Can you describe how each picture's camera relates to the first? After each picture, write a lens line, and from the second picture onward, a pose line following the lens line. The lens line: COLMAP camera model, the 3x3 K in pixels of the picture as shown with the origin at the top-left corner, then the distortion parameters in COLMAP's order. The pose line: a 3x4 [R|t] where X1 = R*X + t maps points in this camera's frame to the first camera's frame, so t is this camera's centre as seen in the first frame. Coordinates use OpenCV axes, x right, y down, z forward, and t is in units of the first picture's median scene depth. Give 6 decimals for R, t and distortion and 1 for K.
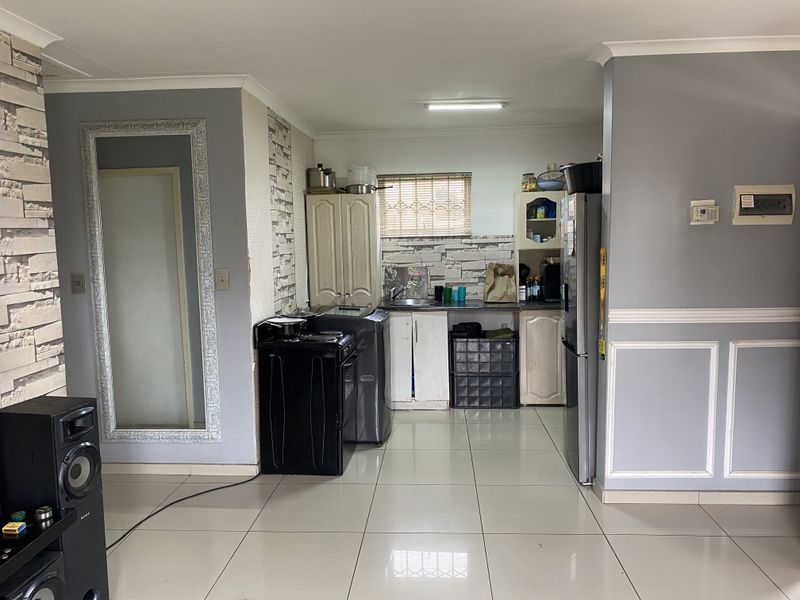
lens RADIAL K [[600.5, 0, 404.2], [0, 600.5, 297.3], [0, 0, 1]] dist [0.000040, 0.012740]
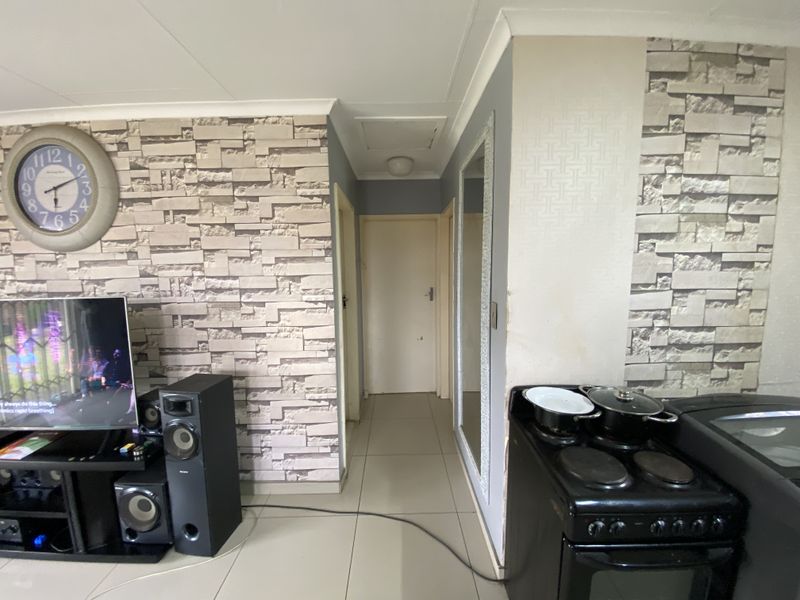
lens RADIAL K [[321.6, 0, 400.0], [0, 321.6, 300.0], [0, 0, 1]] dist [0.029971, -0.025149]
pose [[0.075720, 0.124736, -0.989296, 0.075506], [-0.087391, 0.989157, 0.118030, -0.062989], [0.993292, 0.077519, 0.085800, 0.596100]]
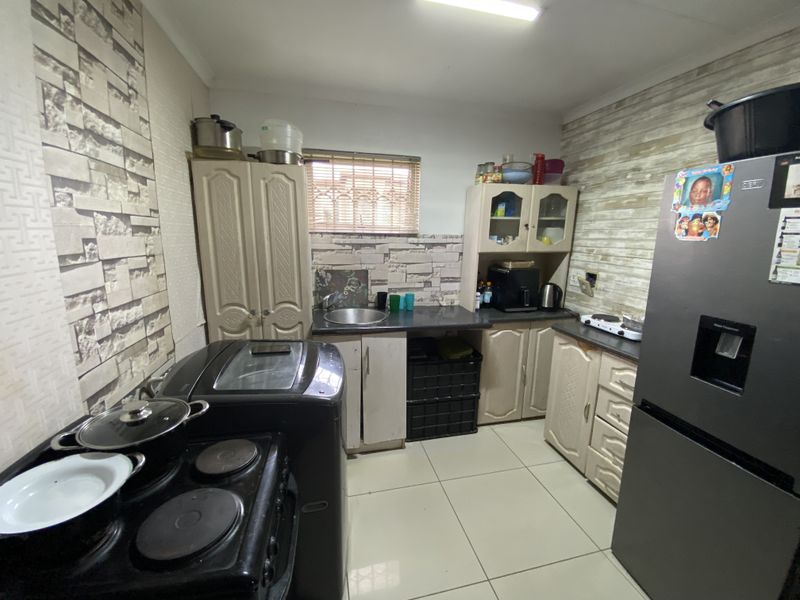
lens RADIAL K [[321.6, 0, 400.0], [0, 321.6, 300.0], [0, 0, 1]] dist [0.029971, -0.025149]
pose [[0.955419, -0.023790, 0.294295, -0.056200], [-0.004323, 0.995515, 0.094508, -0.054883], [-0.295223, -0.091567, 0.951030, 0.592198]]
